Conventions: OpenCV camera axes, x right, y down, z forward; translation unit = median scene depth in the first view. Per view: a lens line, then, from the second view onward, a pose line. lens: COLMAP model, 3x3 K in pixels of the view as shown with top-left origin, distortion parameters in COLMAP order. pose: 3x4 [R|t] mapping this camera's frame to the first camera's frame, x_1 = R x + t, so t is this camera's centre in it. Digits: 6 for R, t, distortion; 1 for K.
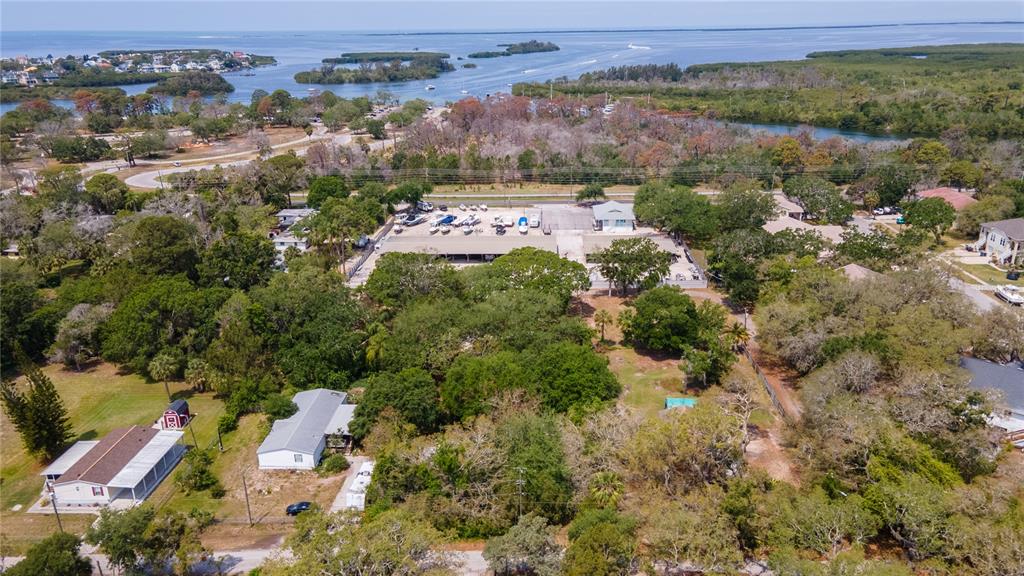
lens RADIAL K [[736.7, 0, 509.8], [0, 736.7, 286.6], [0, 0, 1]] dist [0.016445, 0.030983]
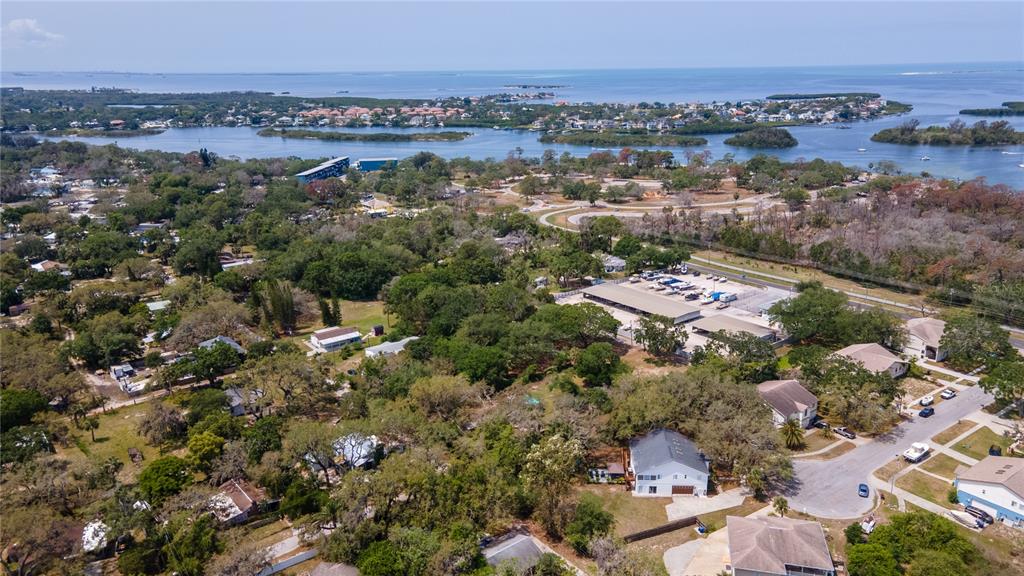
lens RADIAL K [[736.7, 0, 509.3], [0, 736.7, 284.0], [0, 0, 1]] dist [0.016445, 0.030983]
pose [[0.646028, 0.213083, -0.732969, 0.430733], [-0.246028, 0.967127, 0.064309, -0.061522], [0.722577, 0.138785, 0.677216, -0.066401]]
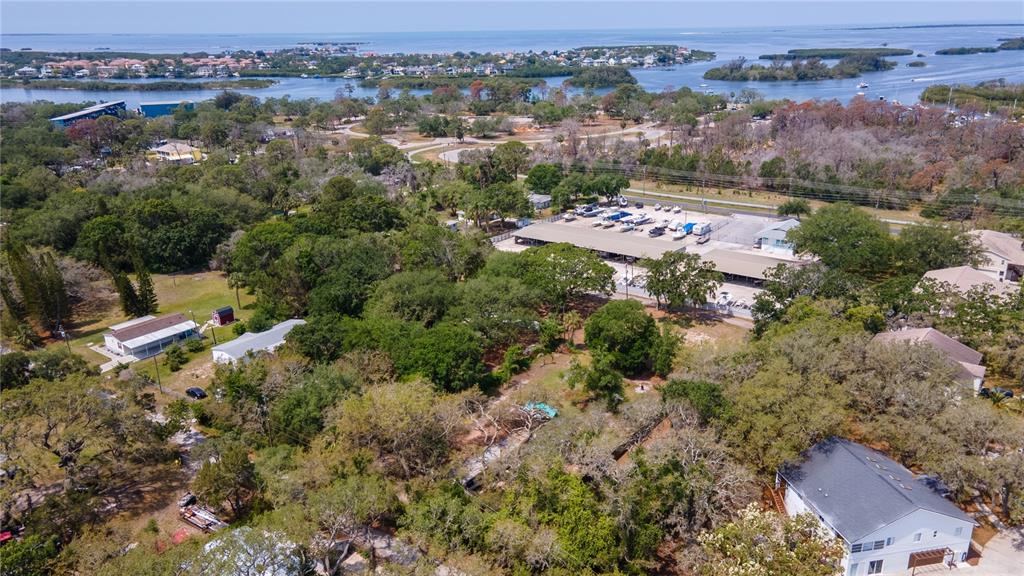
lens RADIAL K [[736.7, 0, 513.1], [0, 736.7, 296.2], [0, 0, 1]] dist [0.016445, 0.030983]
pose [[0.825177, 0.191276, -0.531503, 0.216947], [-0.182586, 0.980732, 0.069472, -0.015892], [0.534551, 0.039719, 0.844203, 0.046771]]
